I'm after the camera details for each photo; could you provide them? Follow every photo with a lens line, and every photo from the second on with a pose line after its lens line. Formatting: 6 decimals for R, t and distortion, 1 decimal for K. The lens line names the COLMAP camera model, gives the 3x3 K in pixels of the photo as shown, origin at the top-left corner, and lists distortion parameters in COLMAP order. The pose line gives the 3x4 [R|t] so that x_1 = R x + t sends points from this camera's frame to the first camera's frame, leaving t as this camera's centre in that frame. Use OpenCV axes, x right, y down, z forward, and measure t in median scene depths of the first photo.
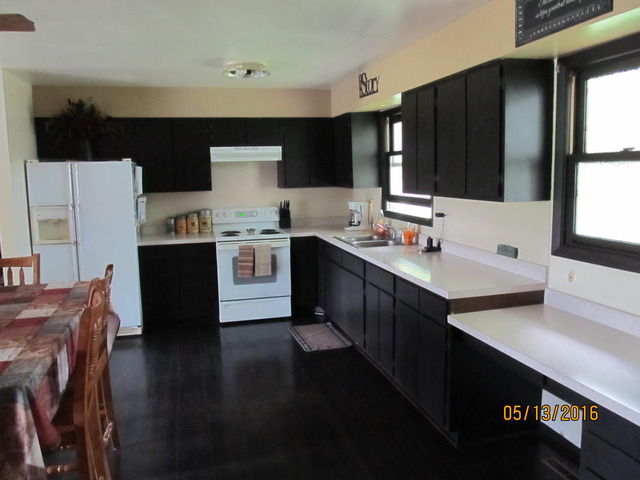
lens RADIAL K [[528.2, 0, 315.4], [0, 528.2, 240.6], [0, 0, 1]] dist [-0.069388, 0.057767]
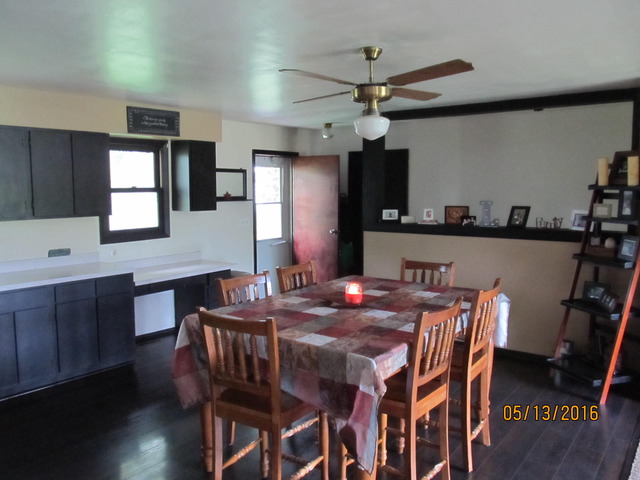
lens RADIAL K [[528.2, 0, 319.6], [0, 528.2, 240.2], [0, 0, 1]] dist [-0.069388, 0.057767]
pose [[-0.624091, -0.058597, 0.779151, -0.803436], [0.118067, 0.978661, 0.168172, -0.114092], [-0.772380, 0.196947, -0.603856, 0.861625]]
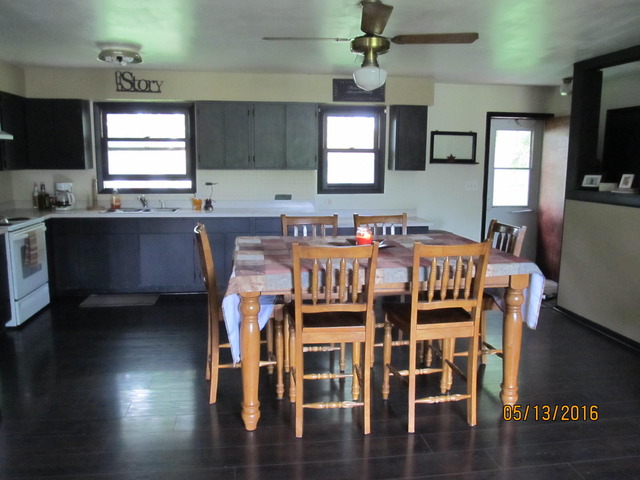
lens RADIAL K [[528.2, 0, 321.9], [0, 528.2, 240.0], [0, 0, 1]] dist [-0.069388, 0.057767]
pose [[0.104701, -0.128853, 0.986121, -1.012362], [0.121467, 0.985804, 0.115915, -0.021153], [-0.987058, 0.107645, 0.118866, 0.425588]]
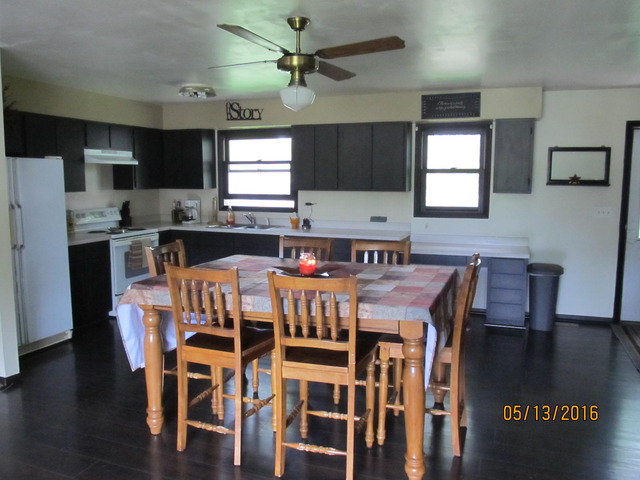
lens RADIAL K [[528.2, 0, 322.1], [0, 528.2, 239.4], [0, 0, 1]] dist [-0.069388, 0.057767]
pose [[0.562935, -0.073509, 0.823226, -0.855192], [0.094025, 0.995266, 0.024575, 0.017669], [-0.821135, 0.063569, 0.567182, 0.066739]]
